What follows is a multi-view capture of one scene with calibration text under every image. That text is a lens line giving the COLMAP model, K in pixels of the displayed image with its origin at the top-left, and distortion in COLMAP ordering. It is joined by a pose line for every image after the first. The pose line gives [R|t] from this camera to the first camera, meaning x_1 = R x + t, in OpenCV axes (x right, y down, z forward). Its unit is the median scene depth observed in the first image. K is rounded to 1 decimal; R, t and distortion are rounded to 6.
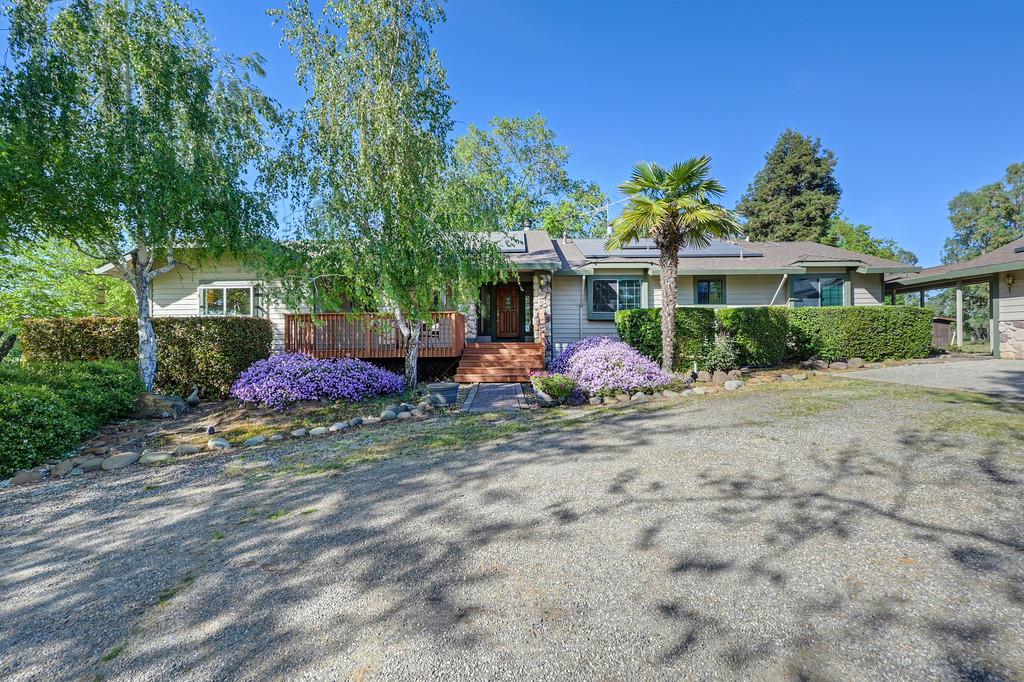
lens RADIAL K [[419.2, 0, 513.8], [0, 419.2, 342.4], [0, 0, 1]] dist [-0.000536, 0.000024]
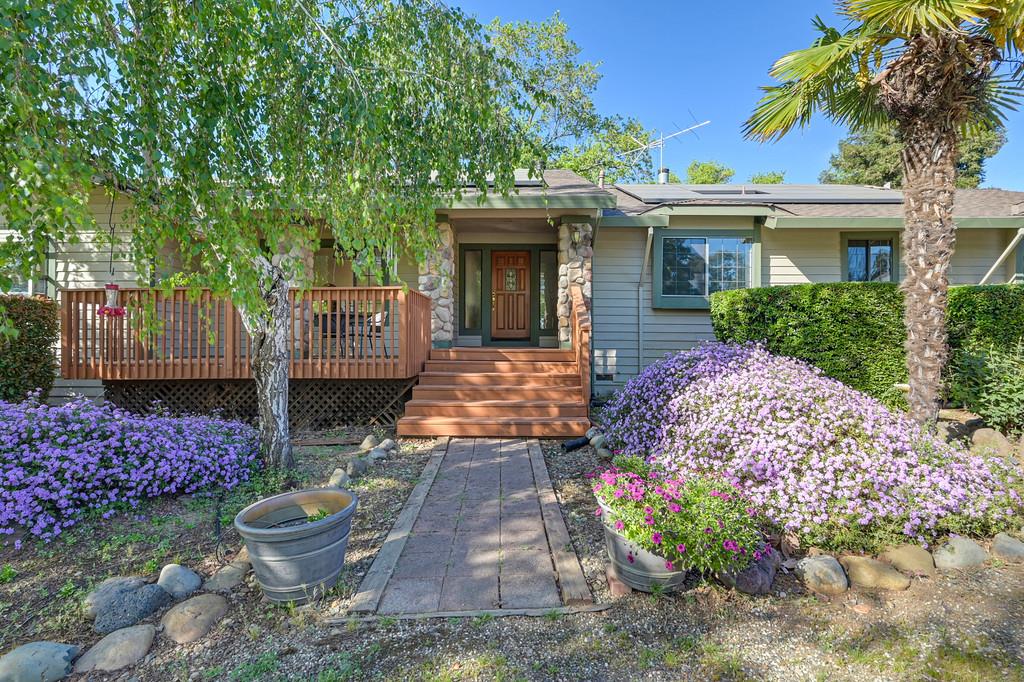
lens RADIAL K [[487.7, 0, 510.7], [0, 487.7, 338.7], [0, 0, 1]] dist [-0.000813, -0.000071]
pose [[0.999922, 0.010303, -0.007126, -0.010145], [-0.010333, 0.999938, -0.004185, -0.009973], [0.007083, 0.004259, 0.999966, 0.376446]]
